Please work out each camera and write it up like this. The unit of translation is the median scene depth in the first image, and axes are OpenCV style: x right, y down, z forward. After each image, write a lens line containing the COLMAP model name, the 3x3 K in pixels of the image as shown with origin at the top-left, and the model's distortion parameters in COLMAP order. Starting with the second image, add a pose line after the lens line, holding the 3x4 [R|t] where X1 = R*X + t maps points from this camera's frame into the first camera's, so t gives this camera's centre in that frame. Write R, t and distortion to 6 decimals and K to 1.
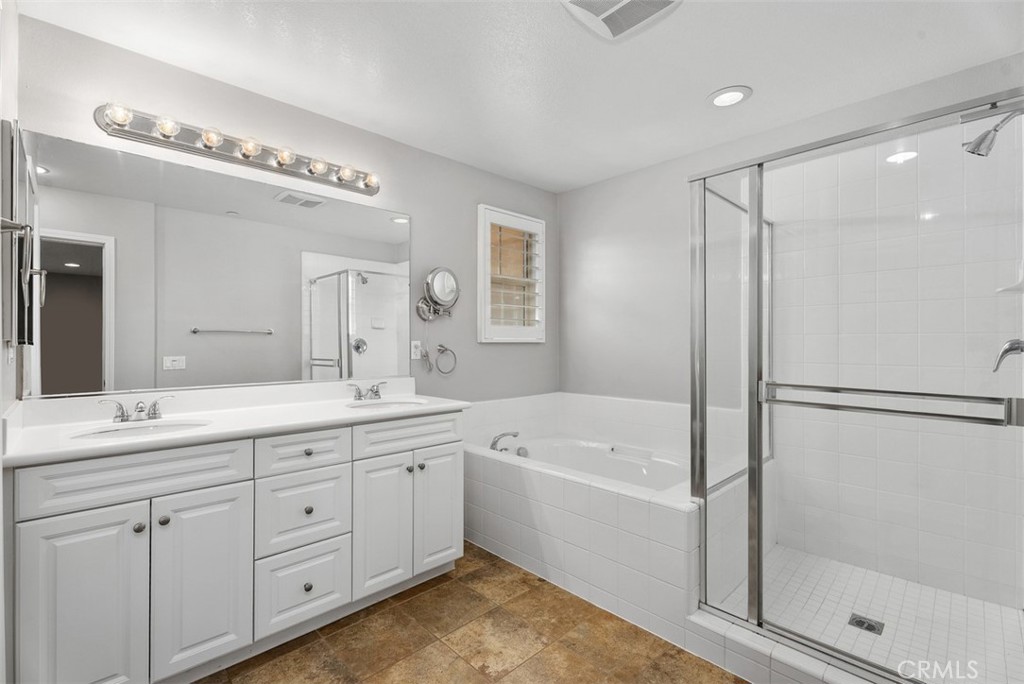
lens RADIAL K [[455.1, 0, 513.1], [0, 455.1, 341.9], [0, 0, 1]] dist [0.004489, 0.000260]
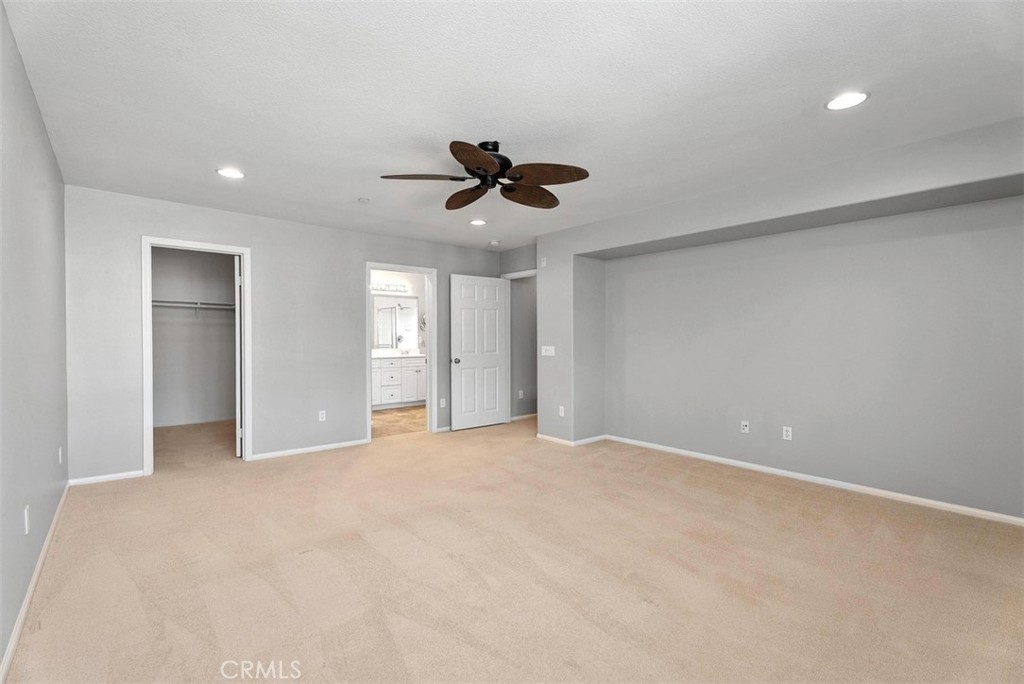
lens RADIAL K [[455.1, 0, 511.2], [0, 455.1, 341.2], [0, 0, 1]] dist [0.004489, 0.000260]
pose [[0.997618, -0.000628, -0.068971, 0.701033], [0.001434, 0.999931, 0.011639, -0.006923], [0.068959, -0.011710, 0.997551, -2.318063]]
